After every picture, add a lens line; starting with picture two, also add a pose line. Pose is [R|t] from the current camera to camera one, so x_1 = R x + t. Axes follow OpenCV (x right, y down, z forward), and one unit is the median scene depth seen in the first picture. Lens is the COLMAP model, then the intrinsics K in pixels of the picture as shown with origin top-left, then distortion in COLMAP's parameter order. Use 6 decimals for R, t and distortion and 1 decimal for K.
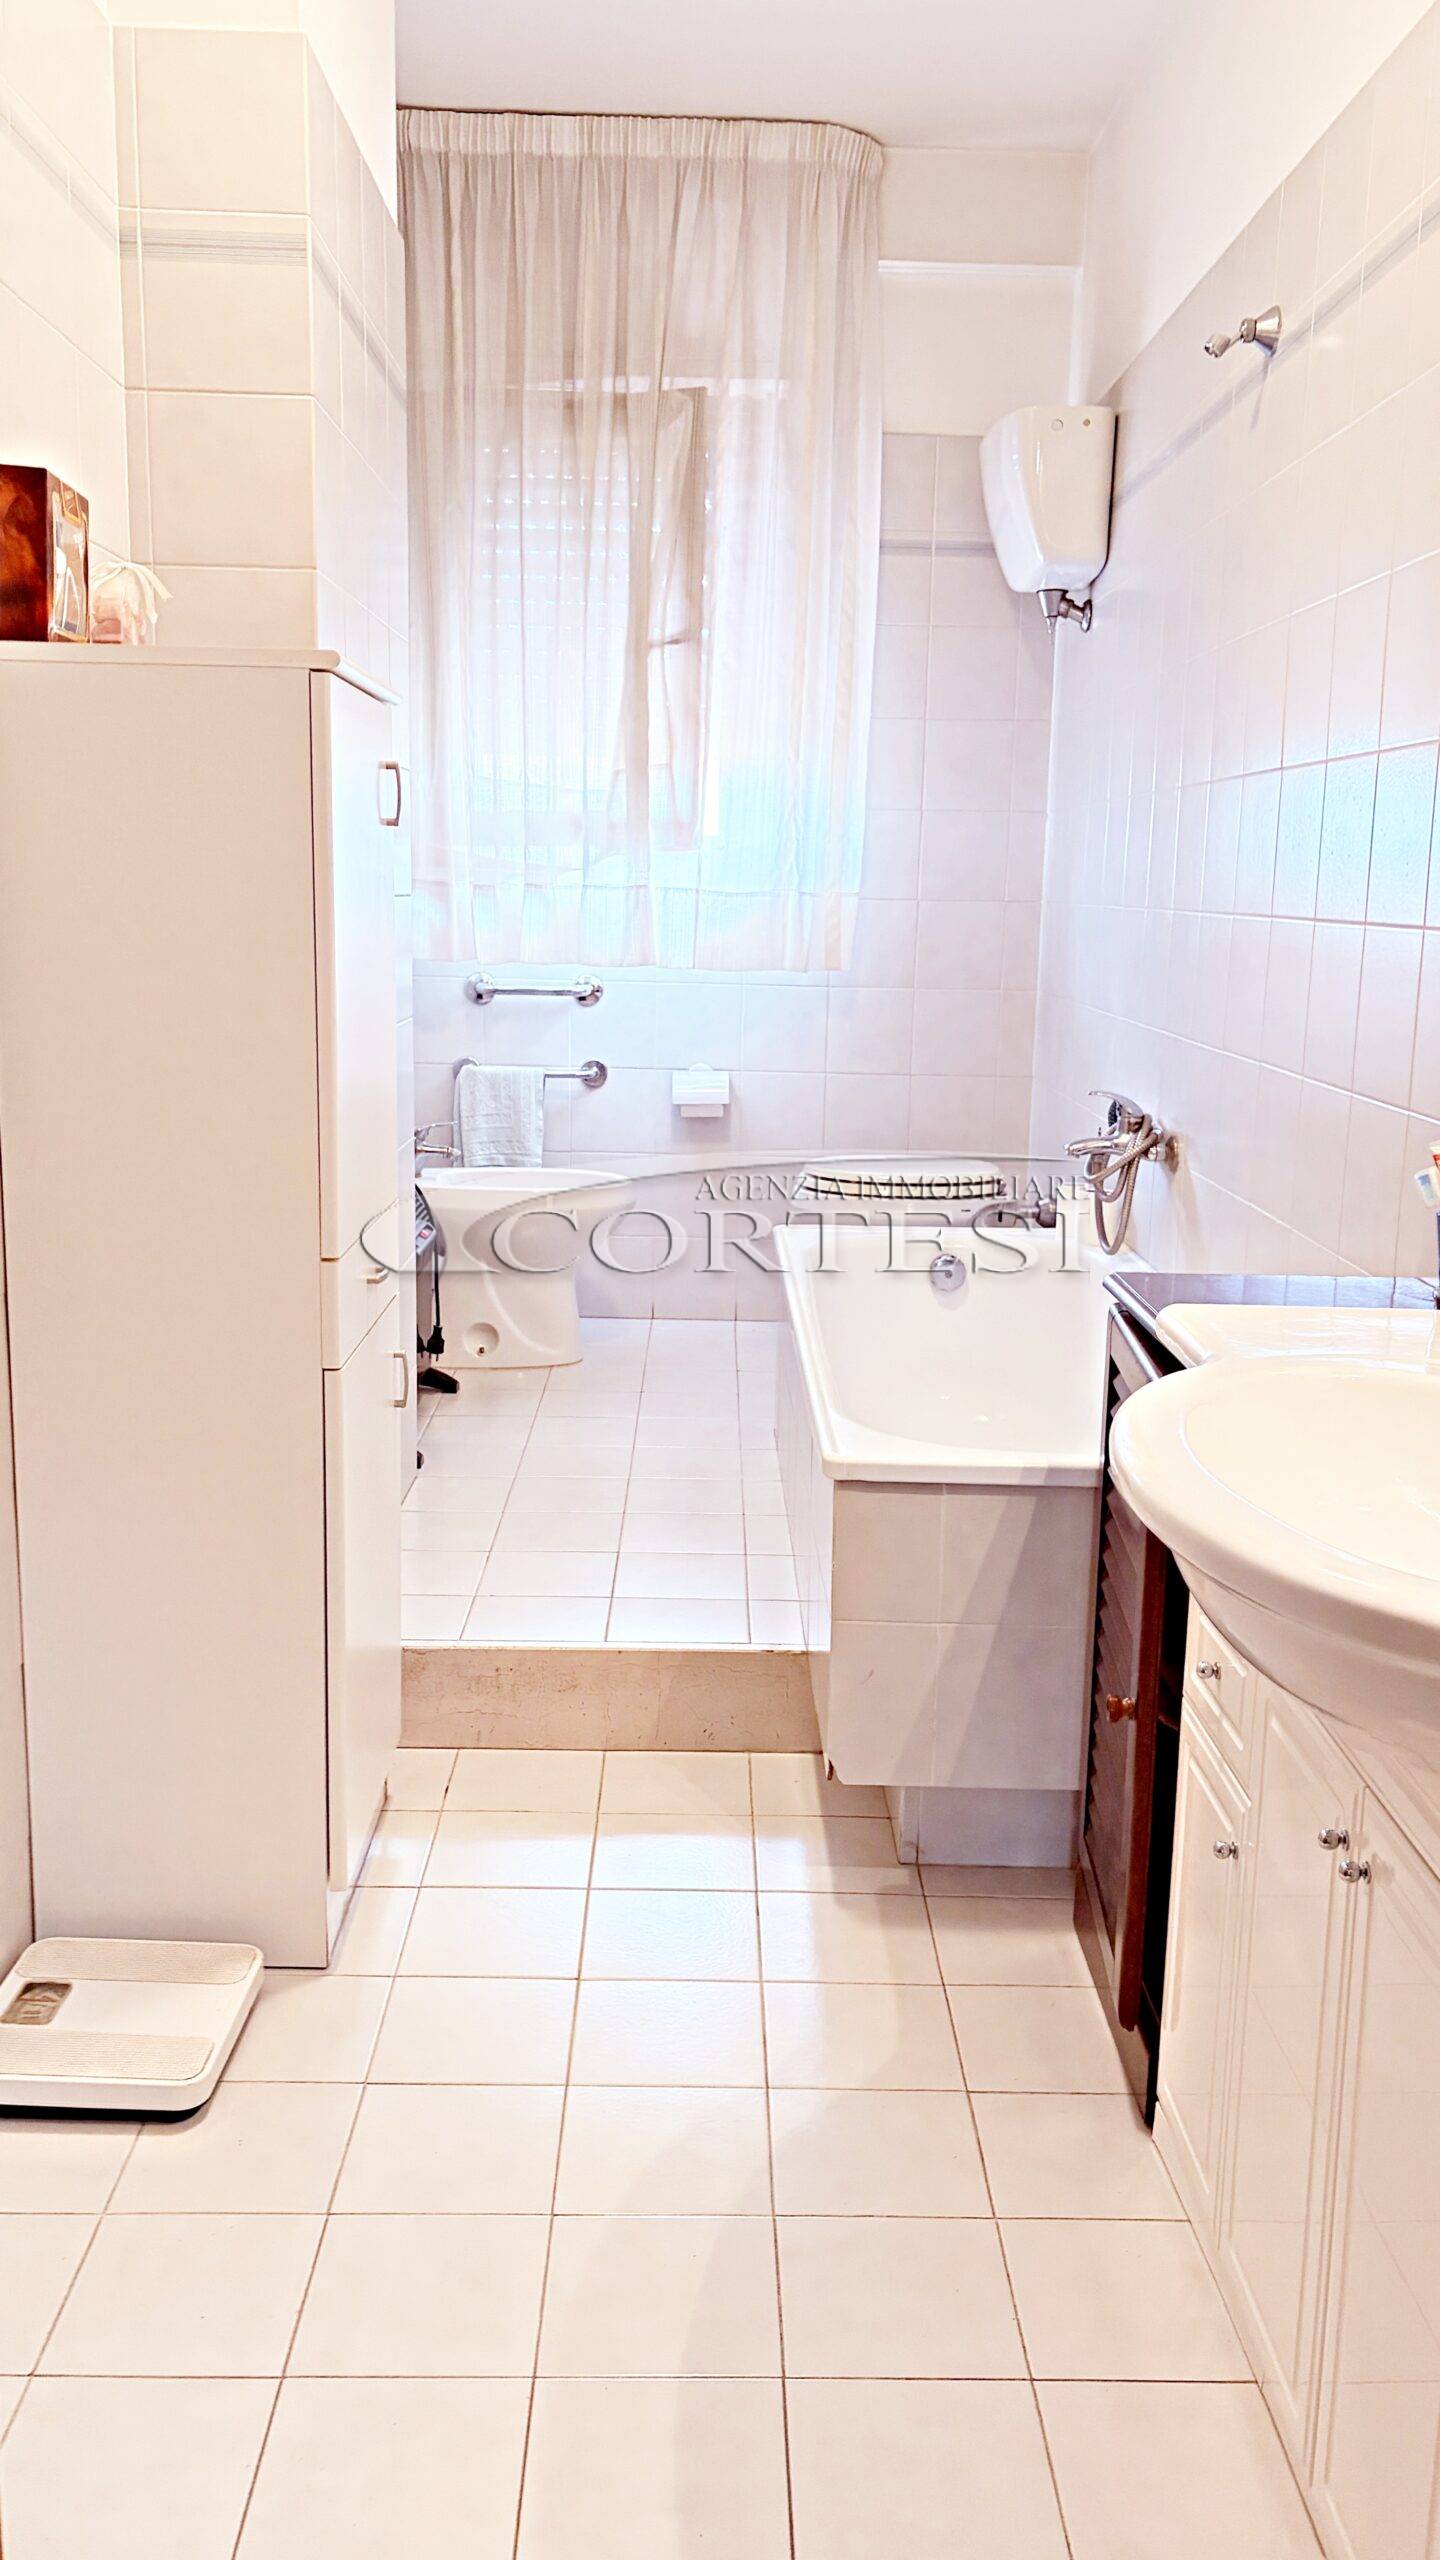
lens RADIAL K [[1986.2, 0, 720.0], [0, 1986.2, 1280.0], [0, 0, 1]] dist [0.107749, -0.210853]
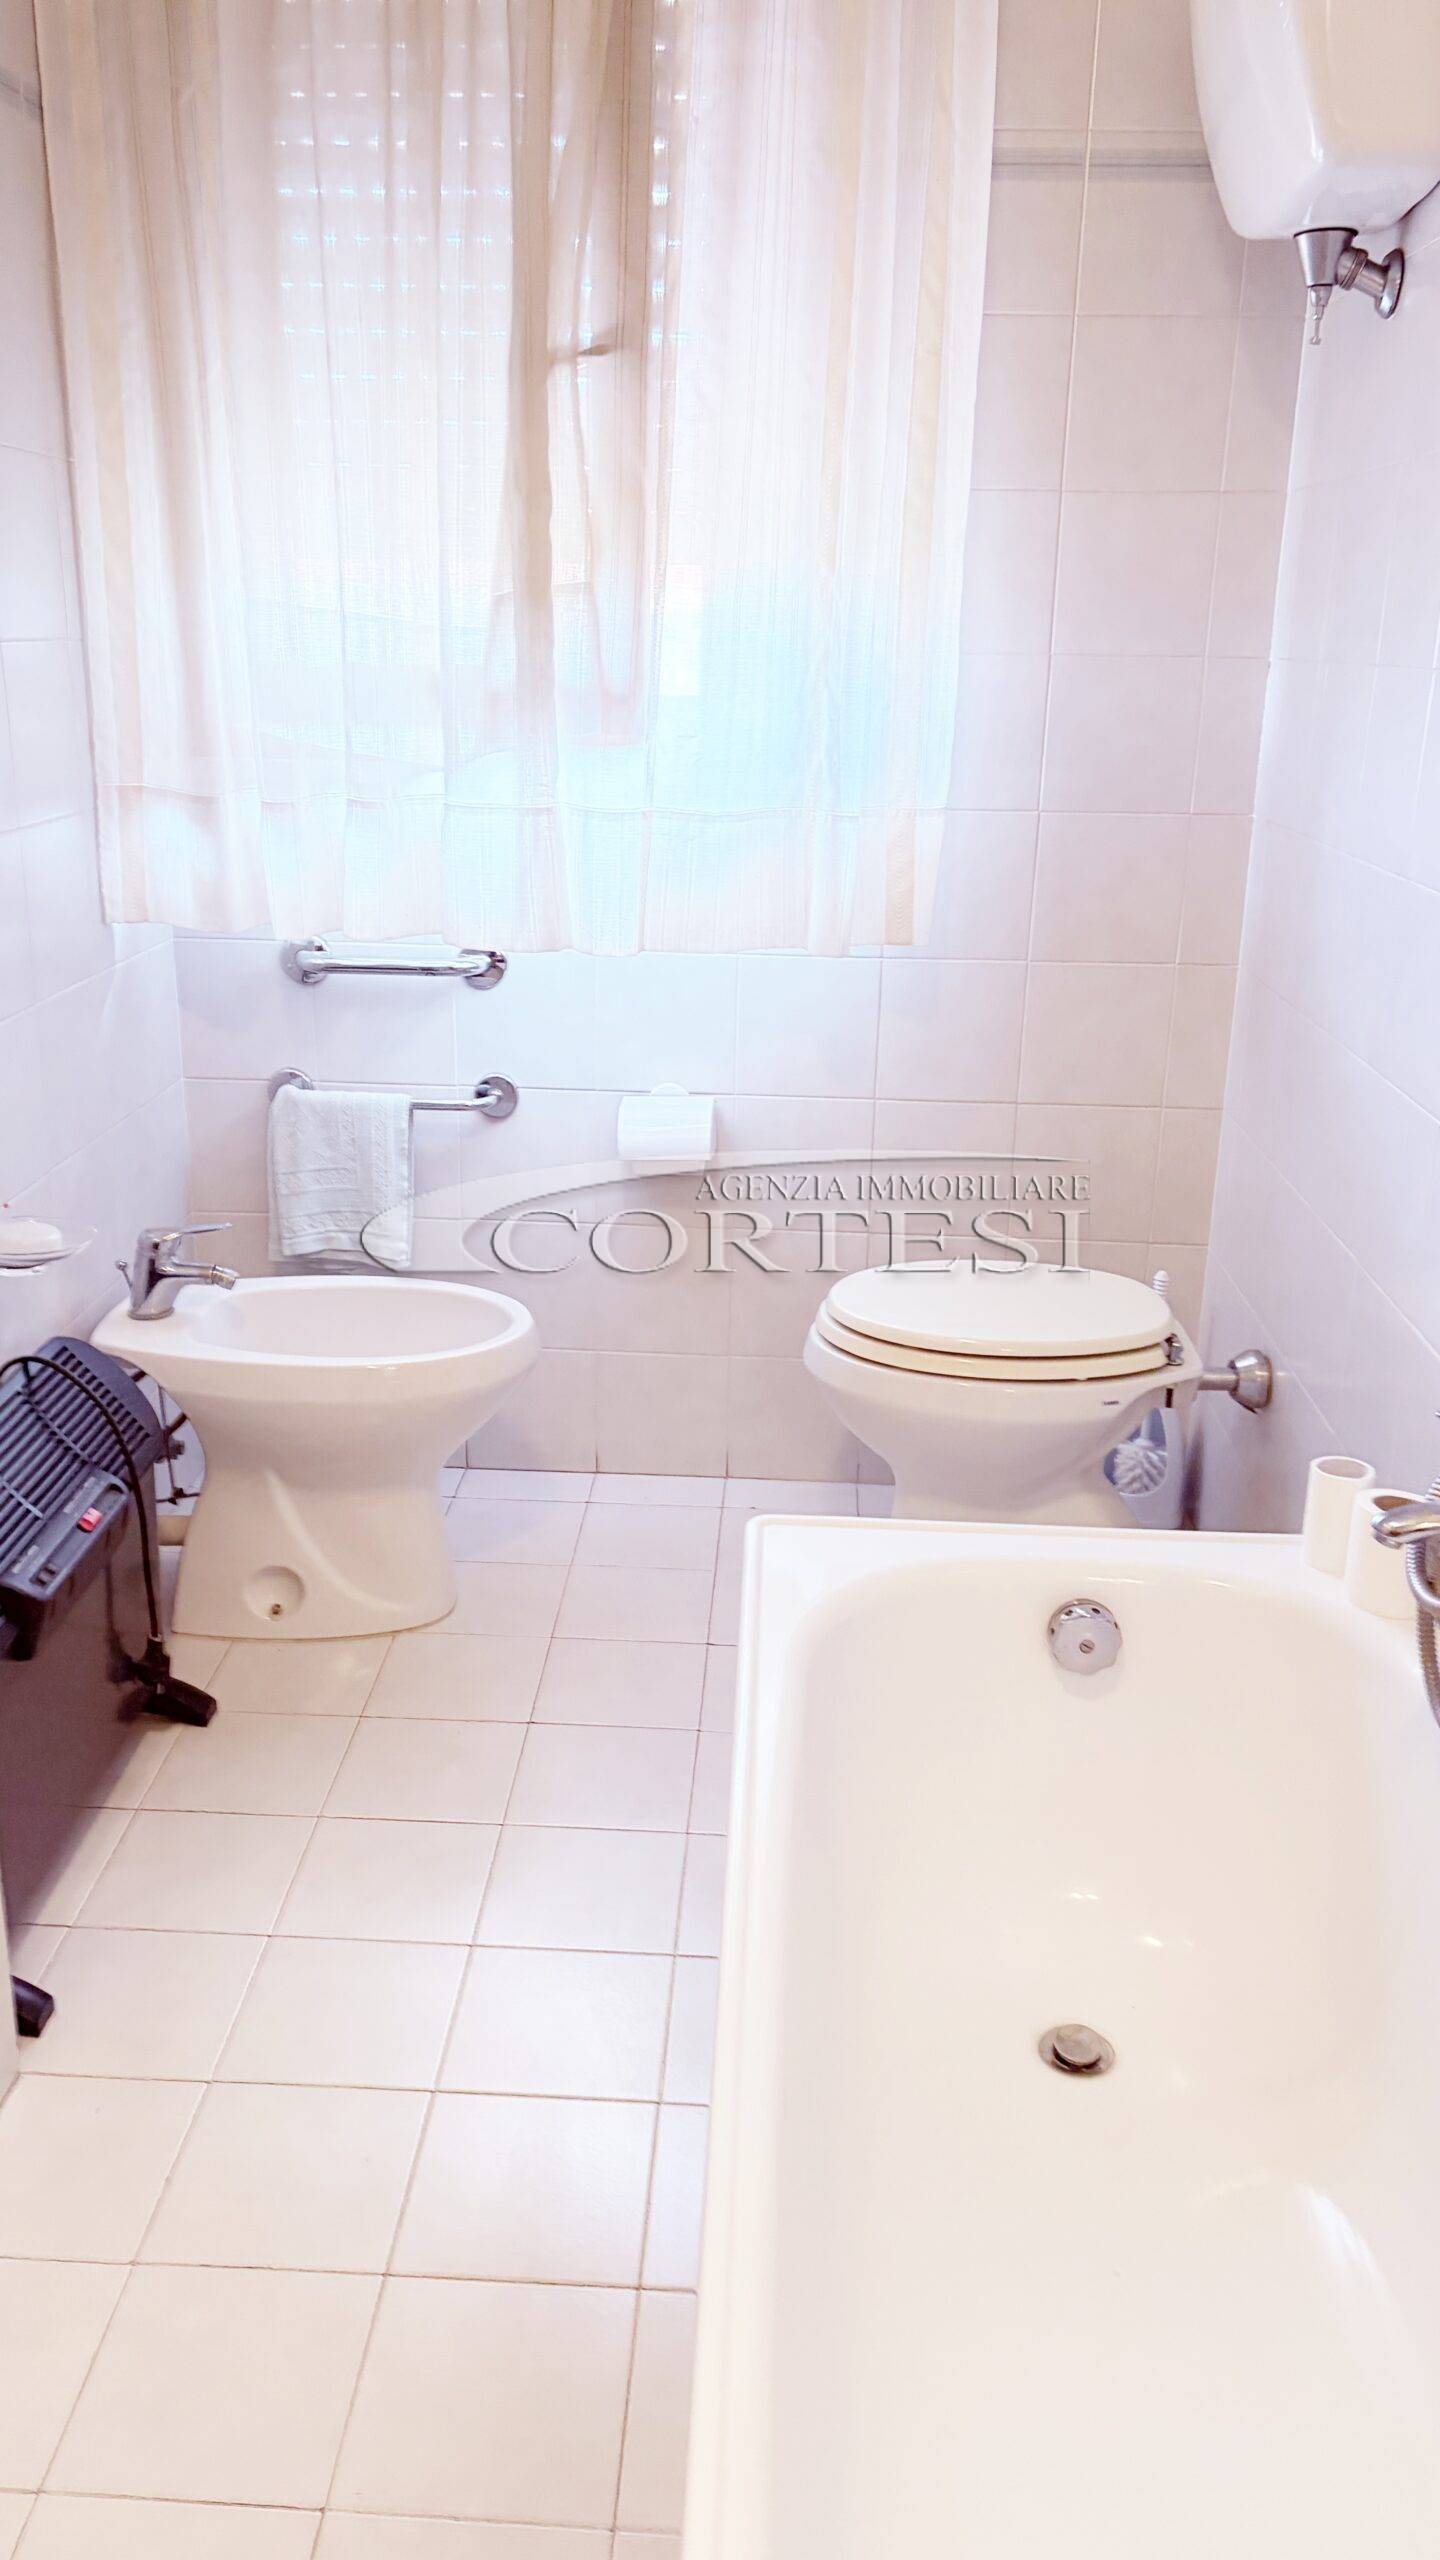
lens RADIAL K [[1889.2, 0, 666.4], [0, 1889.2, 1282.3], [0, 0, 1]] dist [-0.060498, 0.115900]
pose [[0.996983, 0.017294, -0.075665, 0.036374], [-0.007240, 0.991332, 0.131184, -0.134615], [0.077277, -0.130241, 0.988466, 0.463450]]
